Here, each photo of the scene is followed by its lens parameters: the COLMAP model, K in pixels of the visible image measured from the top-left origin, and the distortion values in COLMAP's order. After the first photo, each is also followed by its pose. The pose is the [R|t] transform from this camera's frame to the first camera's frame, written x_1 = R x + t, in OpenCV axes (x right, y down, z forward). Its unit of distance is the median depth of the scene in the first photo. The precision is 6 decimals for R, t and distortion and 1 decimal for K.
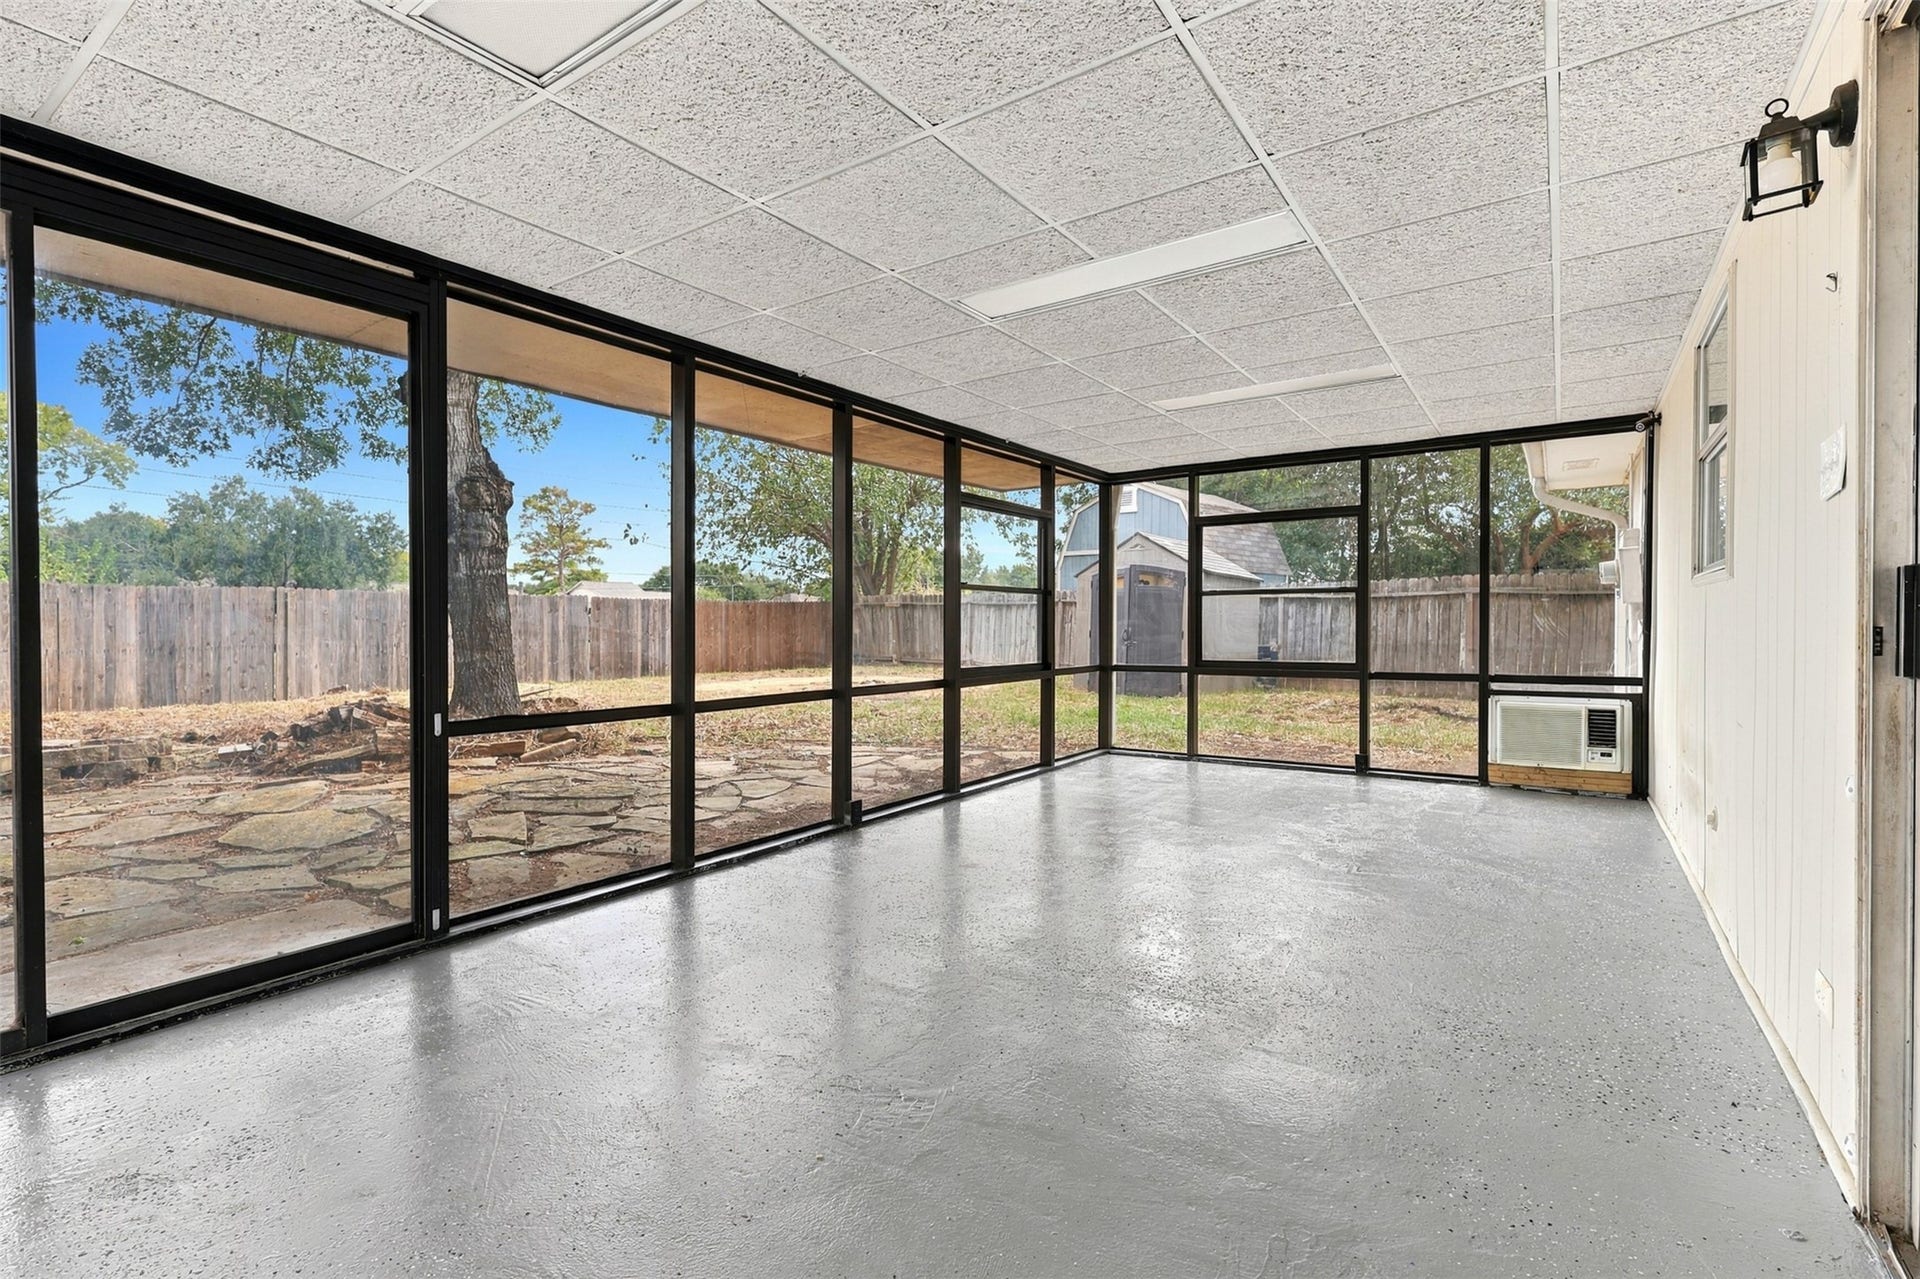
lens RADIAL K [[887.3, 0, 965.4], [0, 887.3, 639.7], [0, 0, 1]] dist [0.000178, 0.000549]
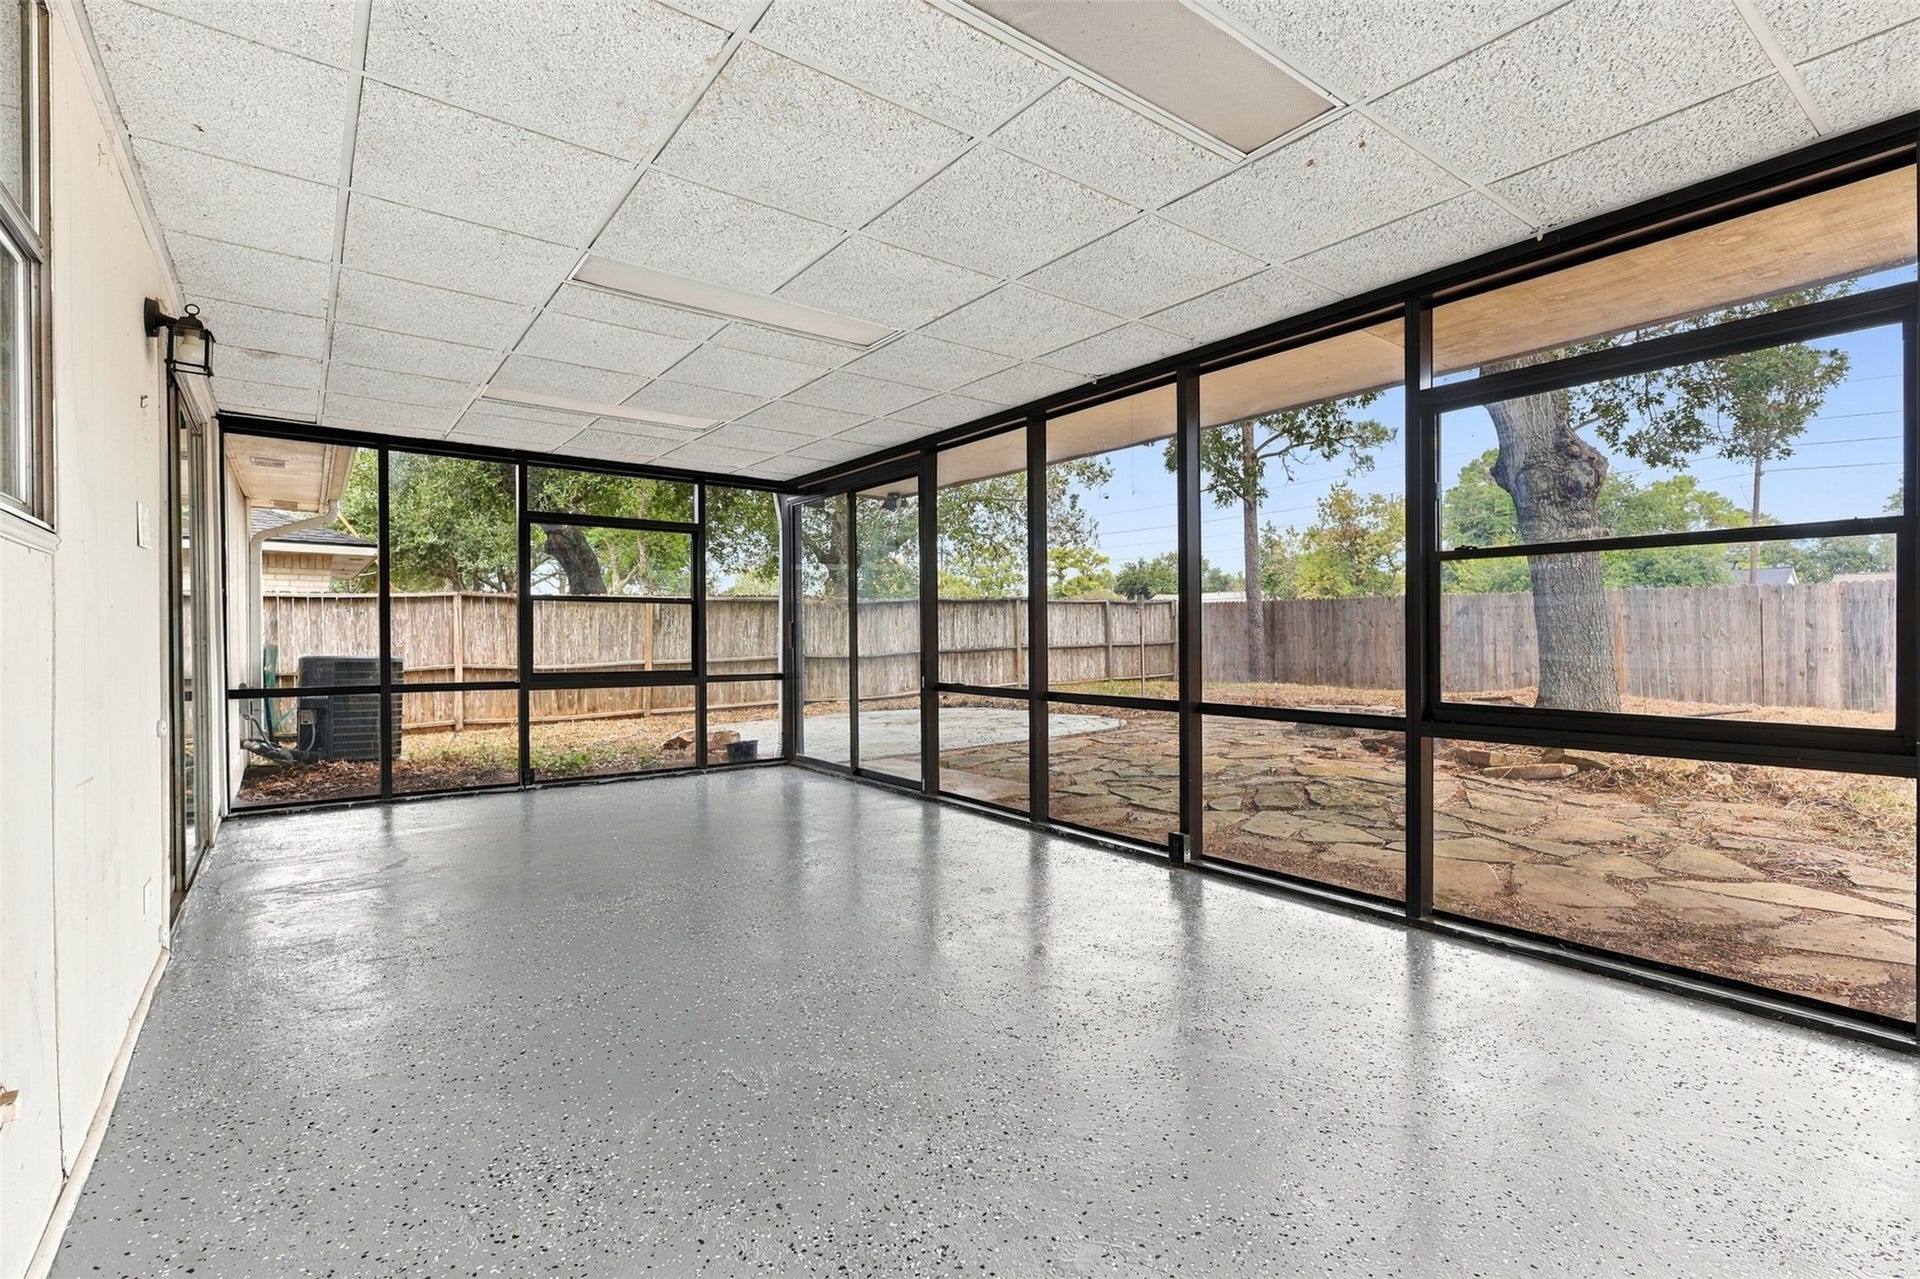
lens RADIAL K [[887.3, 0, 962.8], [0, 887.3, 640.1], [0, 0, 1]] dist [0.000178, 0.000549]
pose [[-0.298871, 0.005479, -0.954278, 0.644772], [-0.000482, 0.999983, 0.005892, -0.006150], [0.954294, 0.002221, -0.298863, 0.901108]]
